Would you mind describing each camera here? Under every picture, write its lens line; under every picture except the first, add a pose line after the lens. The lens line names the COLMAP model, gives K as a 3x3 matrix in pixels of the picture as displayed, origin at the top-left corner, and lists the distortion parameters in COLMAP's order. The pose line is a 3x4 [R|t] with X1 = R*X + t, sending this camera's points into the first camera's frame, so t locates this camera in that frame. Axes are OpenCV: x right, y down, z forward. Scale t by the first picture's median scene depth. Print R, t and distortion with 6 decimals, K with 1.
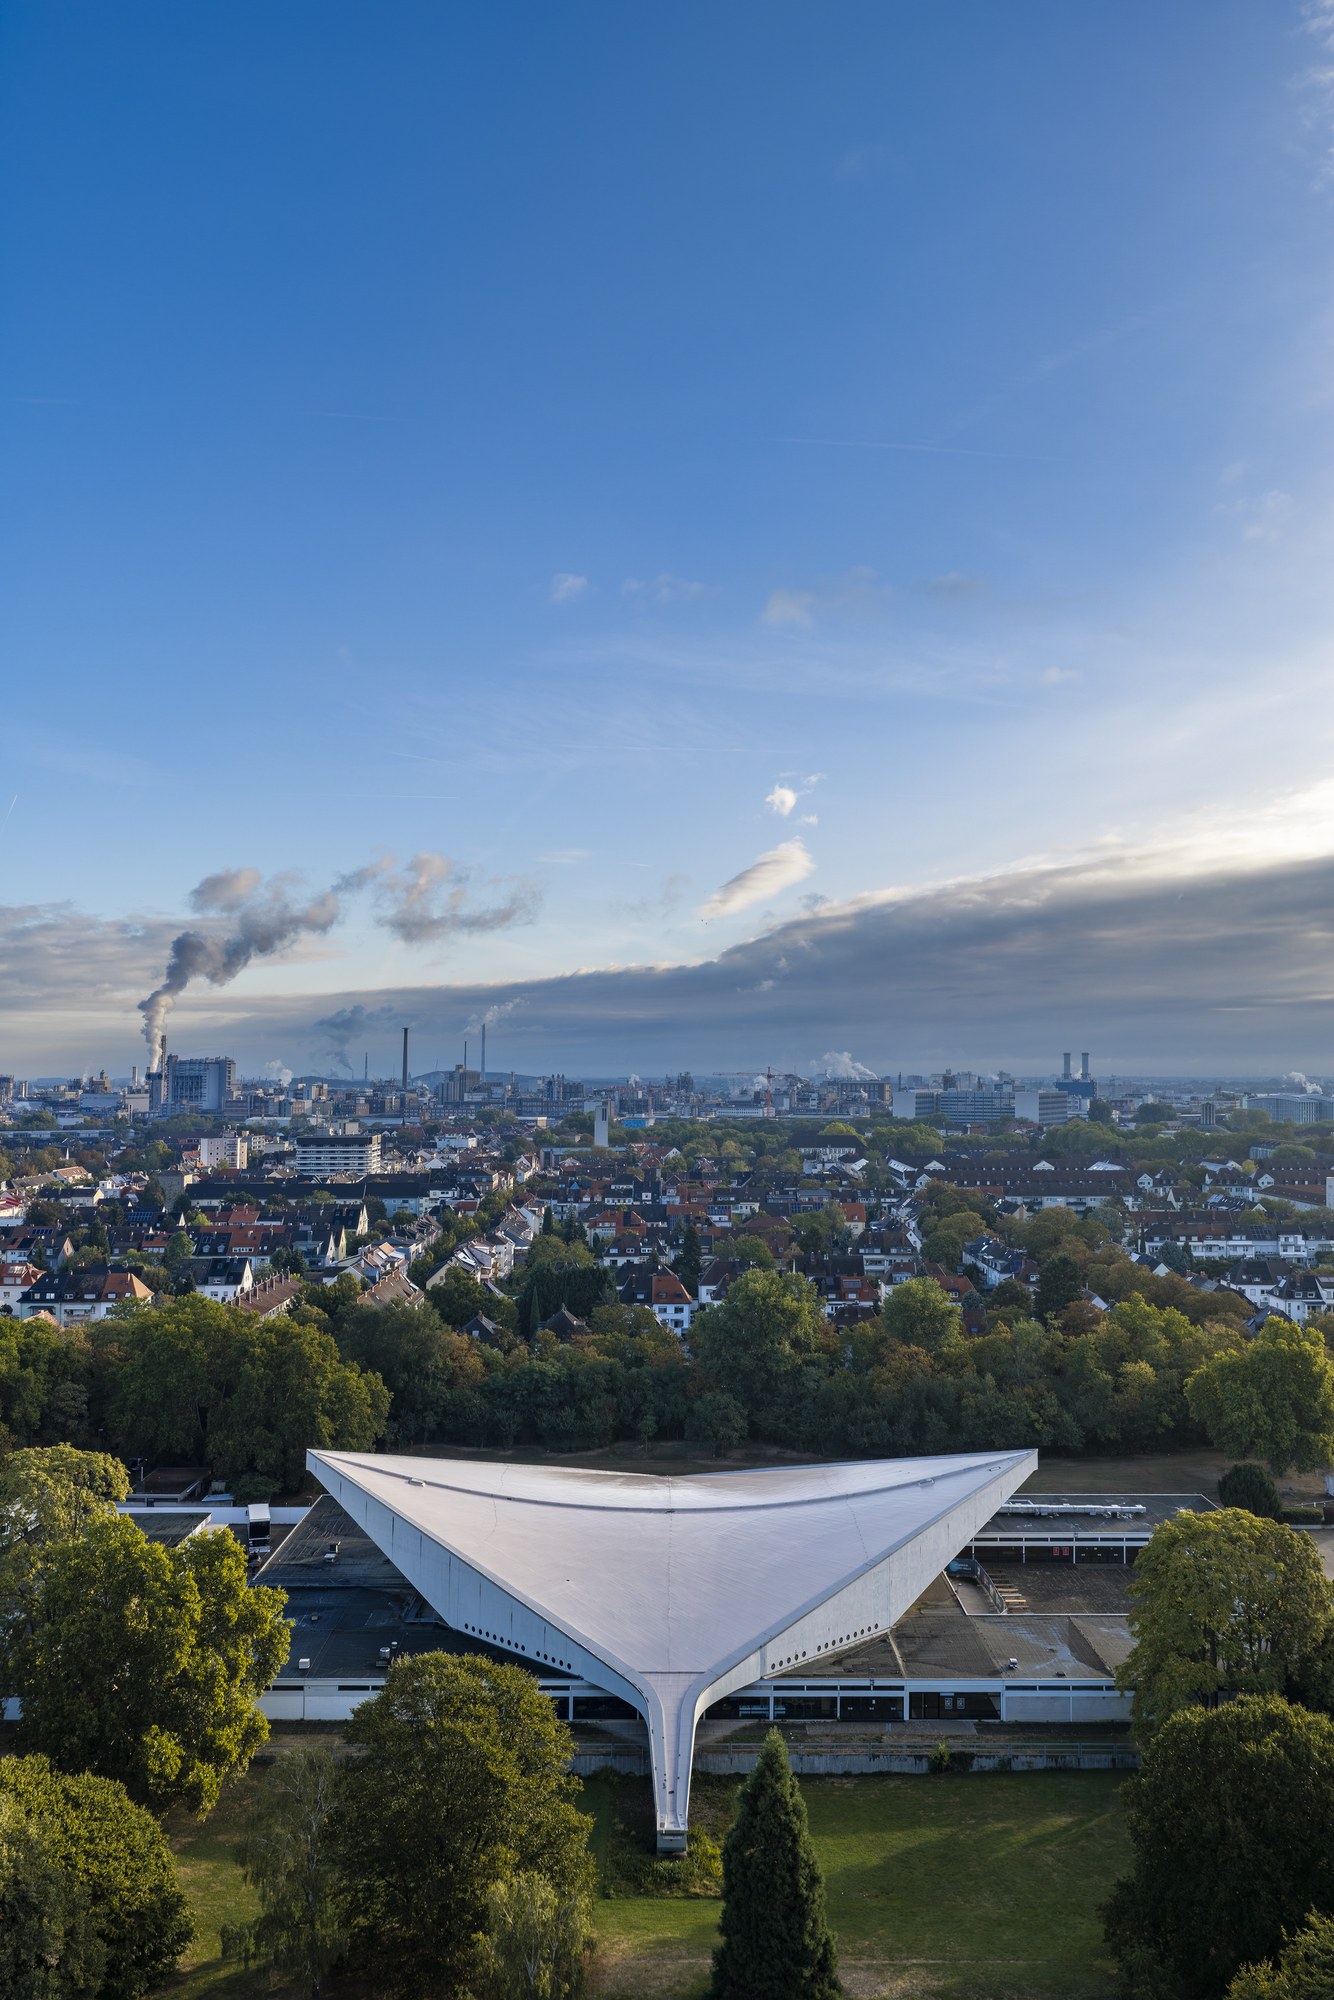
lens RADIAL K [[1651.9, 0, 667.0], [0, 1651.9, 1000.0], [0, 0, 1]] dist [0.029978, -0.064849]
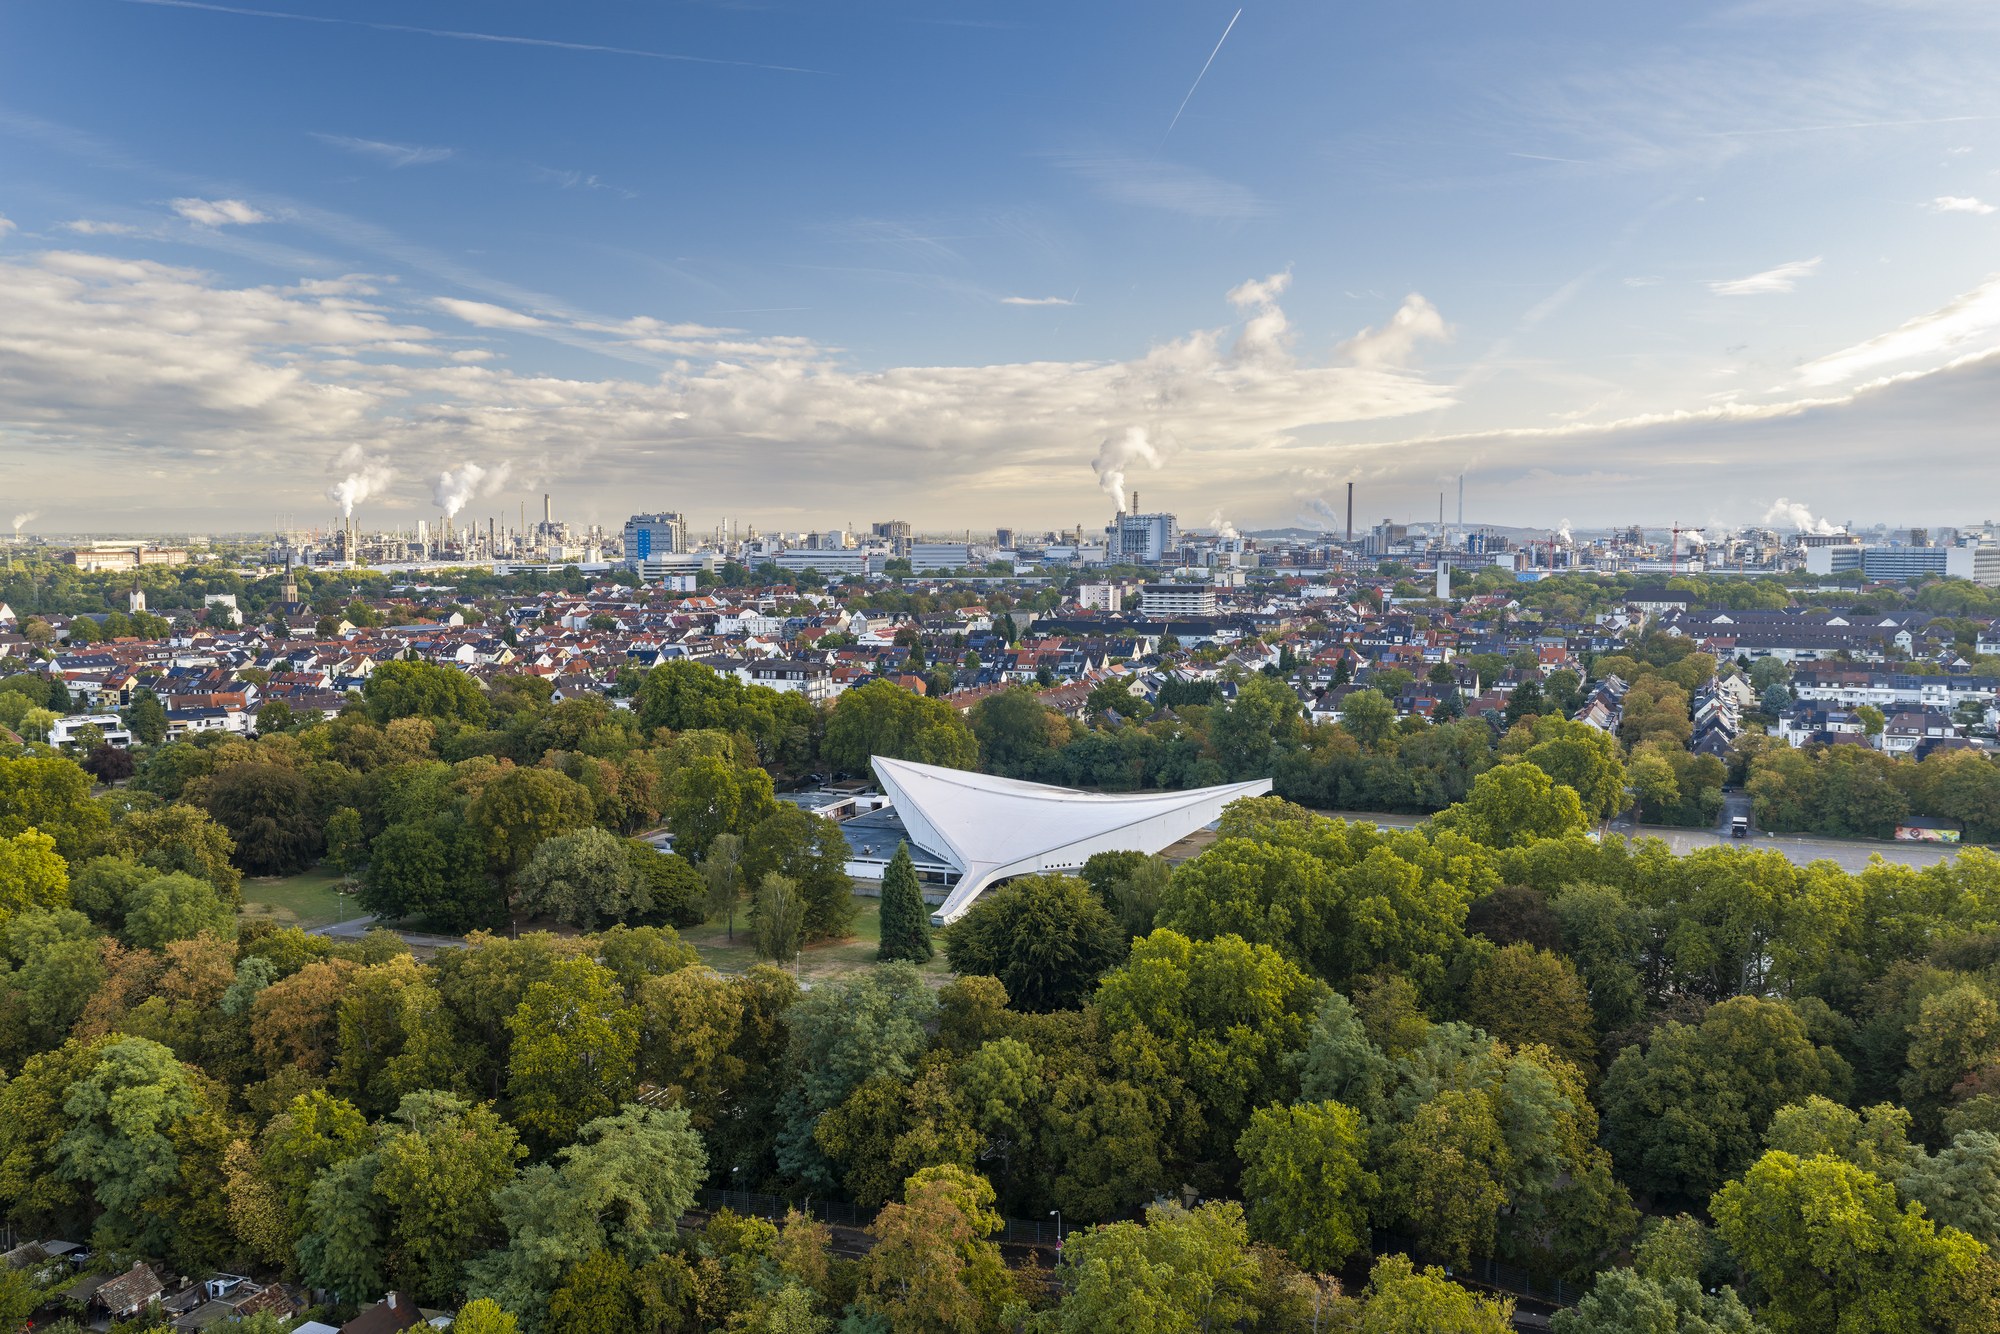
lens RADIAL K [[1651.9, 0, 1000.0], [0, 1651.9, 667.0], [0, 0, 1]] dist [0.029978, -0.064849]
pose [[0.923251, 0.031978, -0.382863, 0.172610], [0.017927, 0.991859, 0.126073, -0.012246], [0.383778, -0.123261, 0.915162, -0.163210]]
